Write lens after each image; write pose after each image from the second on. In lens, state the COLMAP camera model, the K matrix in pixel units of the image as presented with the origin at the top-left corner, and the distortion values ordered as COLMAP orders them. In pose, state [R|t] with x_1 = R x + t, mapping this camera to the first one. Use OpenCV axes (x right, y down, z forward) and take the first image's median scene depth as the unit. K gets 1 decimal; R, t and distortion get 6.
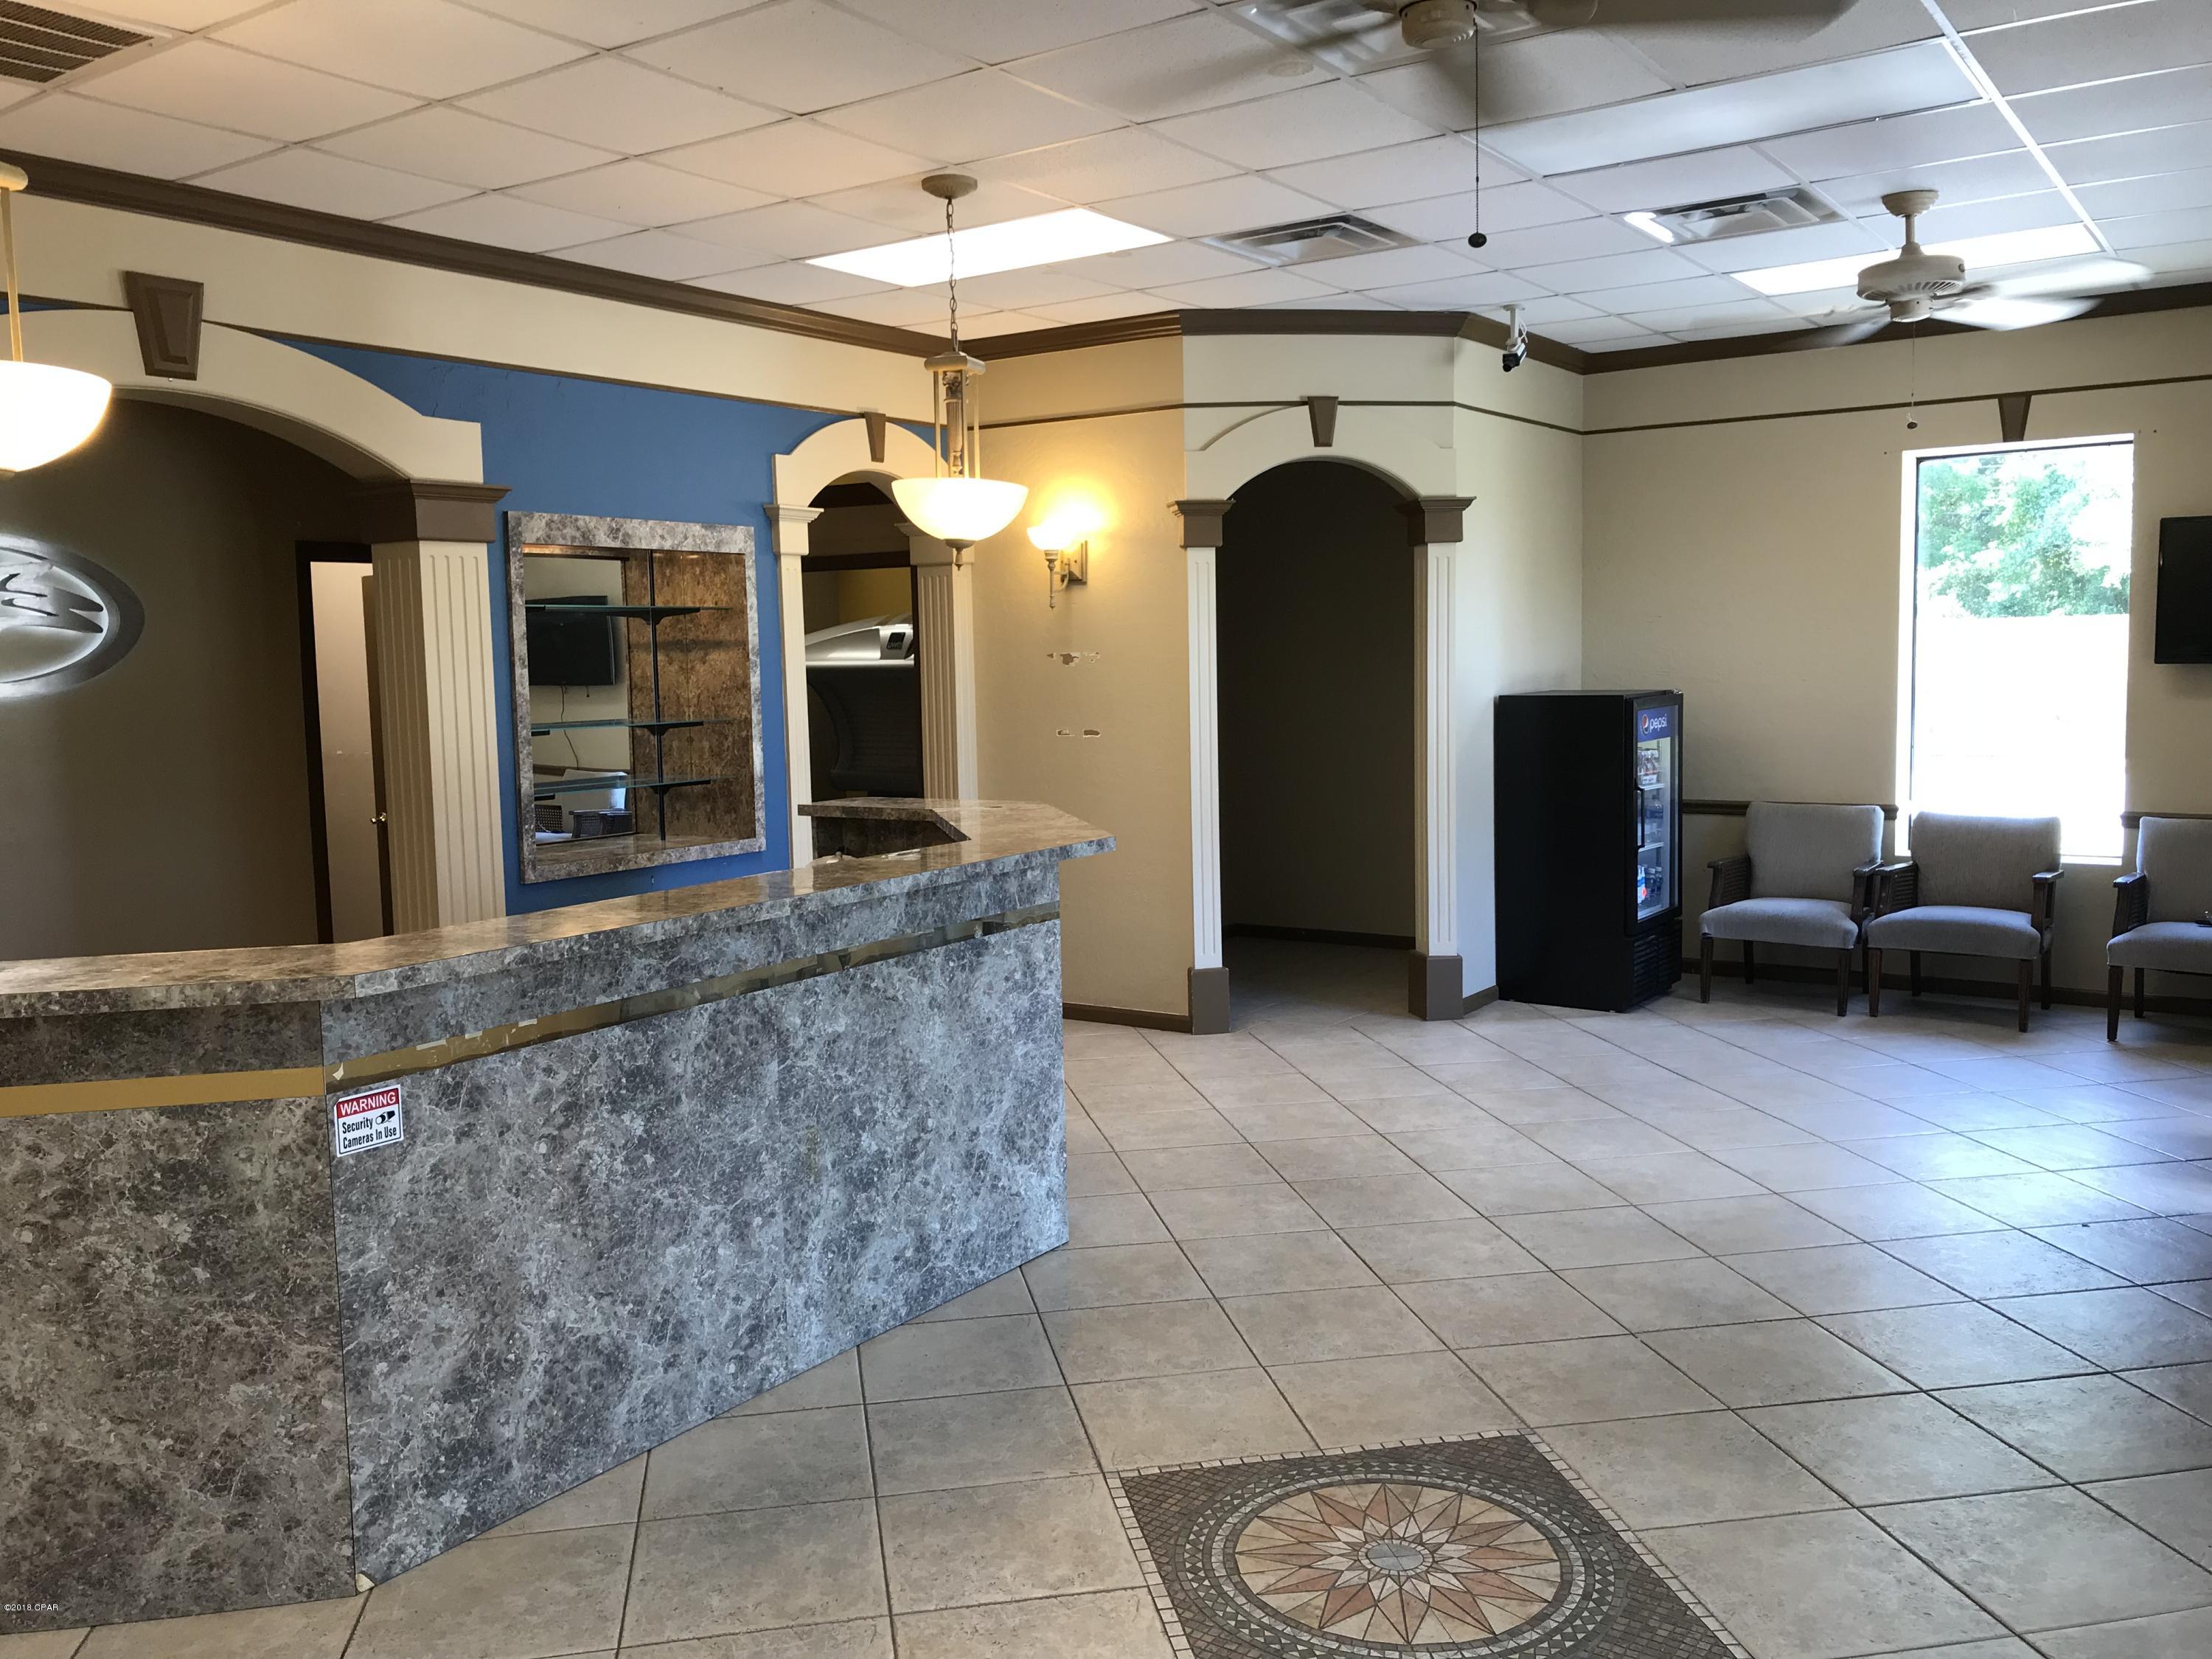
lens RADIAL K [[1816.9, 0, 1099.8], [0, 1816.9, 816.8], [0, 0, 1]] dist [0.109734, -0.236457]
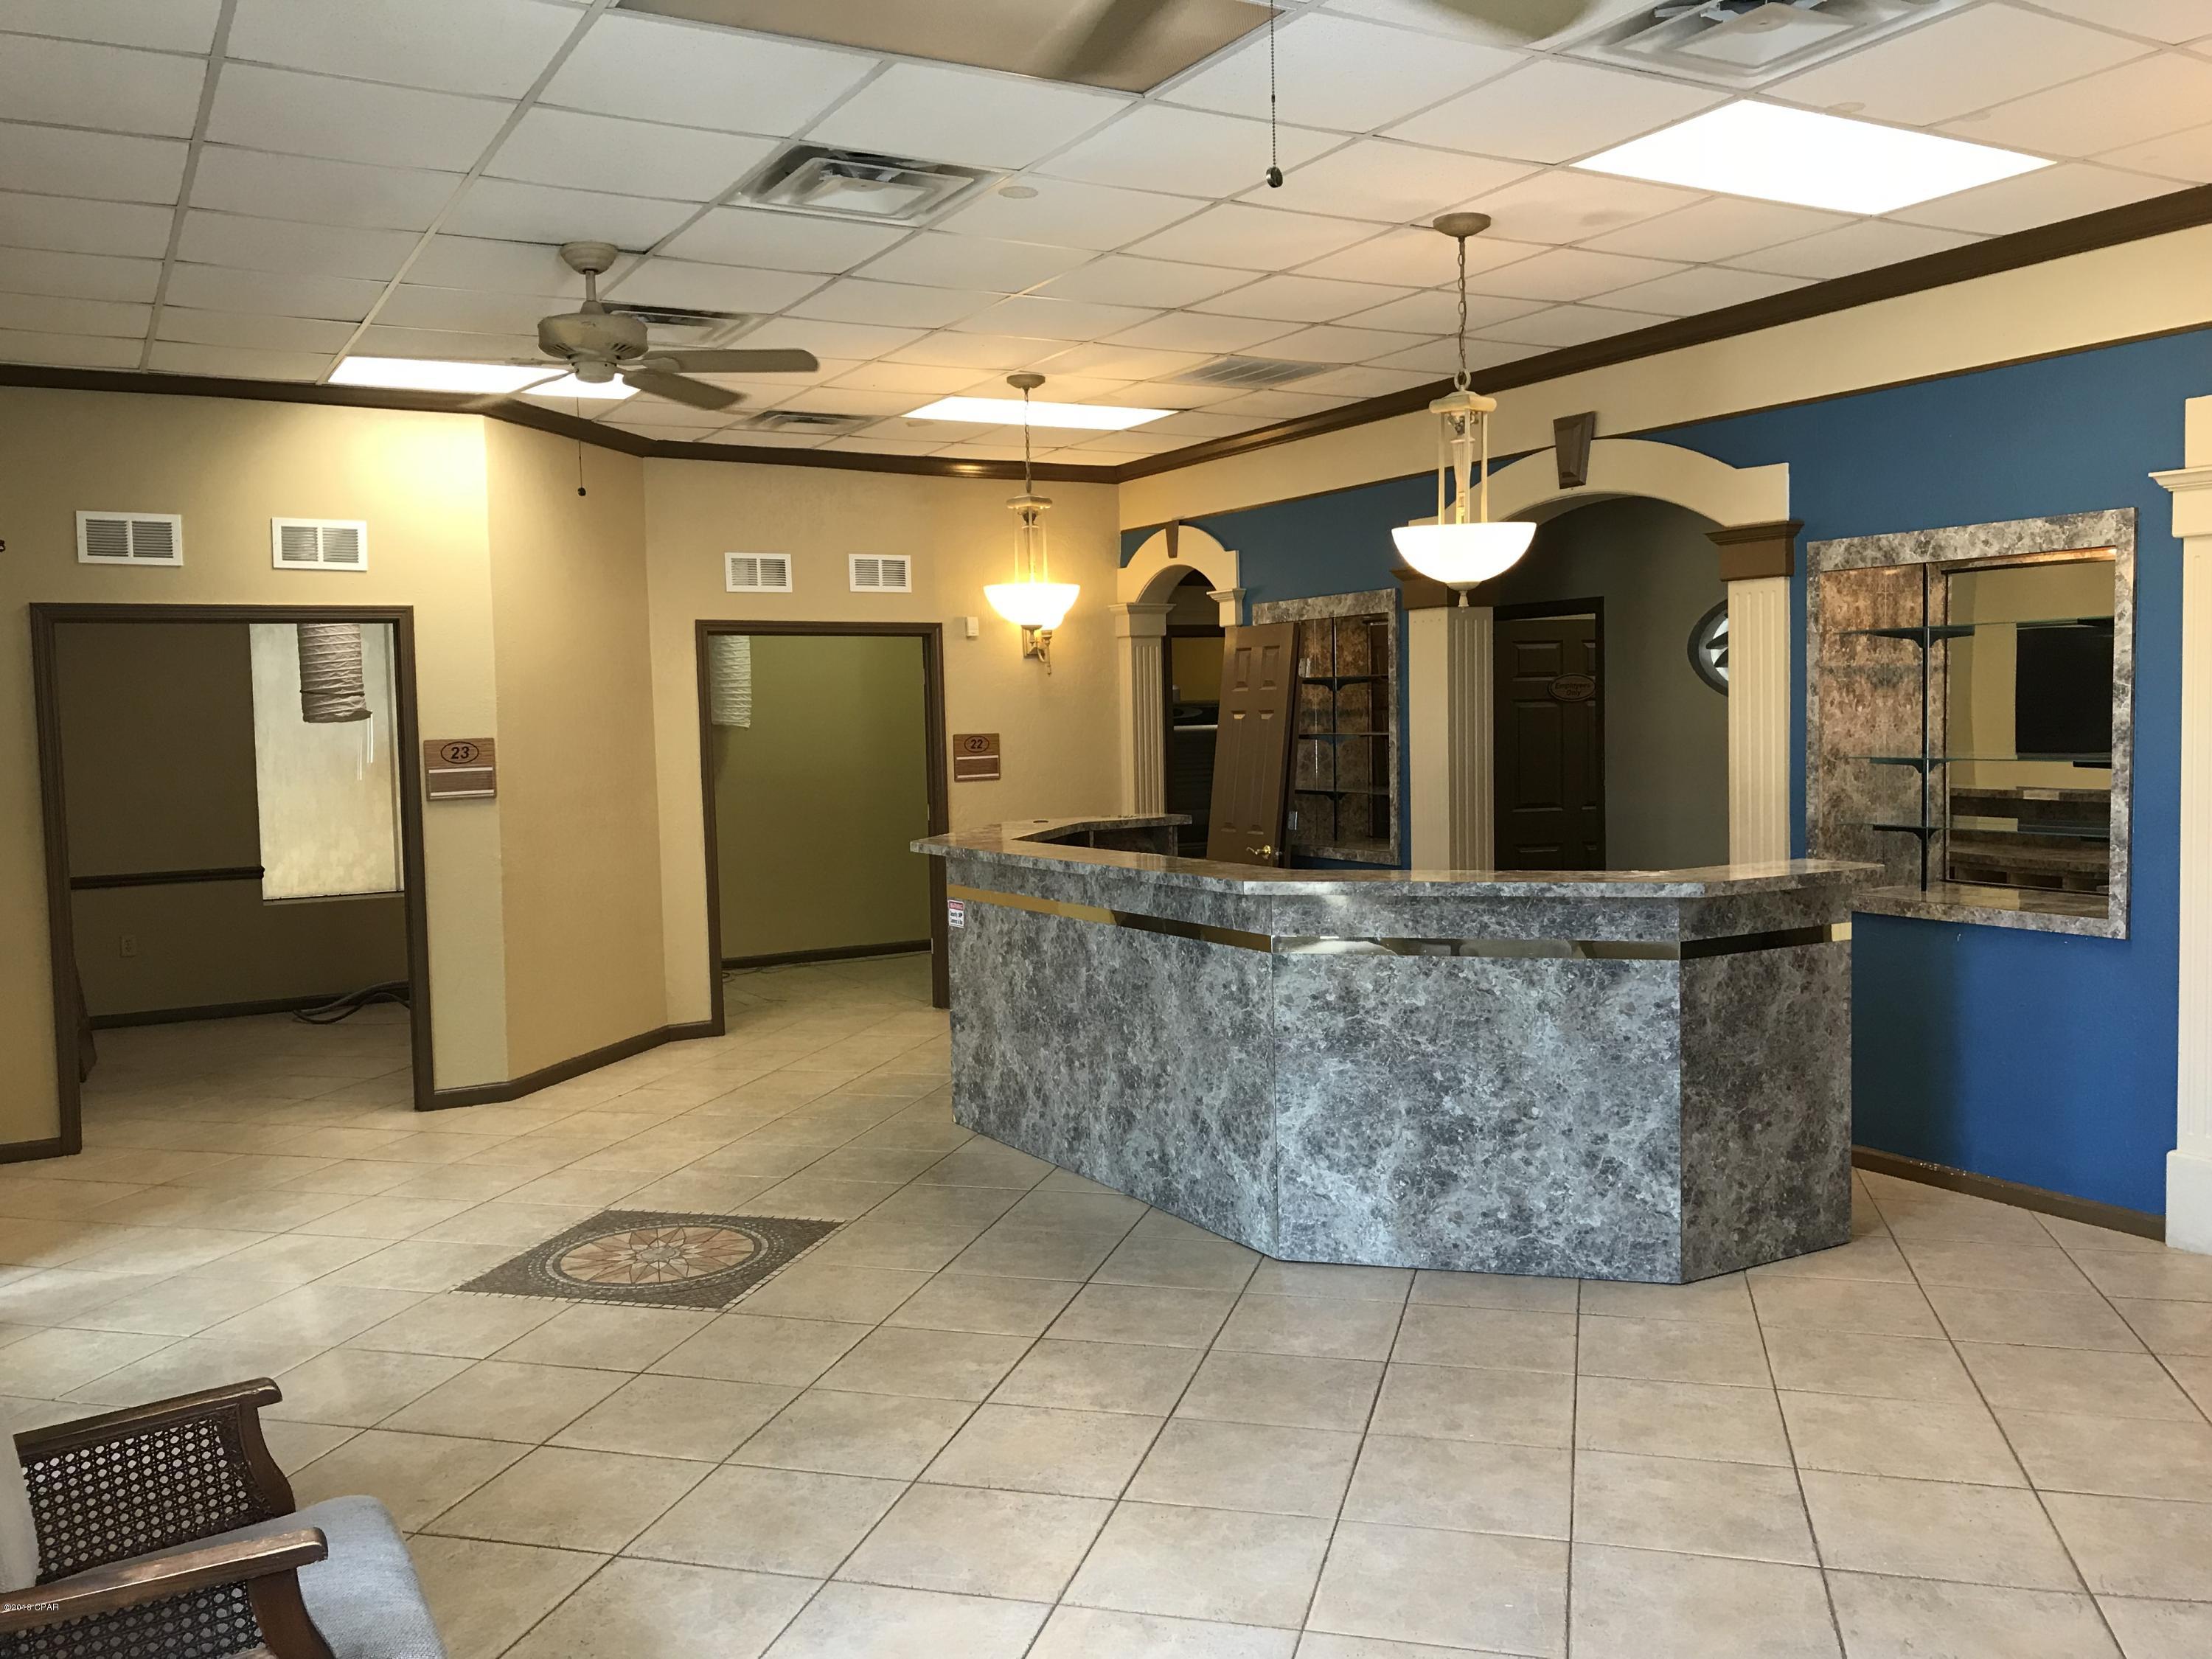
lens RADIAL K [[1816.9, 0, 1099.8], [0, 1816.9, 816.8], [0, 0, 1]] dist [0.109734, -0.236457]
pose [[-0.433627, 0.087624, -0.896822, 1.009791], [-0.049844, 0.991405, 0.120965, -0.153129], [0.899713, 0.097155, -0.425532, 1.410176]]
